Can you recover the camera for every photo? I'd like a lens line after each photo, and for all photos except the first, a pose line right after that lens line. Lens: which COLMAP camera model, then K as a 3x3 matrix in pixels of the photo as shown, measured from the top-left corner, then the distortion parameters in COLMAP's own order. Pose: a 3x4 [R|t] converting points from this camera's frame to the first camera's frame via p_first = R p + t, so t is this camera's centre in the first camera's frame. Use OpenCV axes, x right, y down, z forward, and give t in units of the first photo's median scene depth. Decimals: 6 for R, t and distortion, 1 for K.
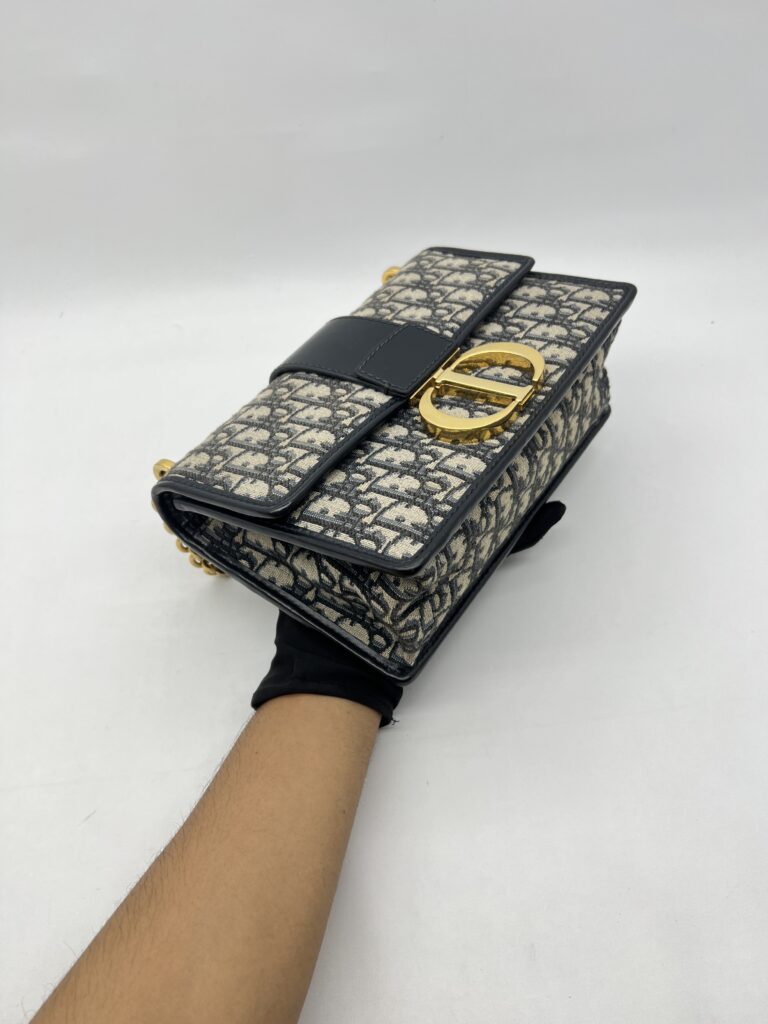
lens RADIAL K [[805.3, 0, 384.0], [0, 805.3, 512.0], [0, 0, 1]] dist [0.005965, -0.000954]
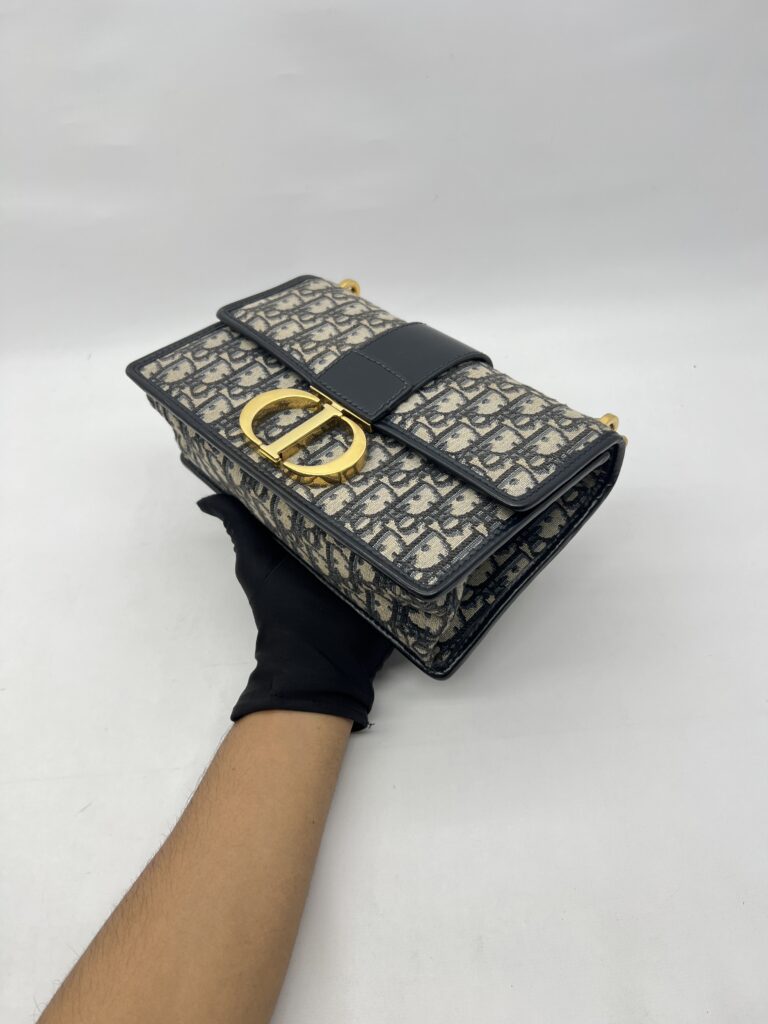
lens RADIAL K [[805.3, 0, 384.0], [0, 805.3, 512.0], [0, 0, 1]] dist [0.005965, -0.000954]
pose [[-0.186559, 0.826181, -0.531621, 0.793662], [-0.617227, 0.322431, 0.717684, -1.000088], [0.764347, 0.462021, 0.449789, 0.674597]]
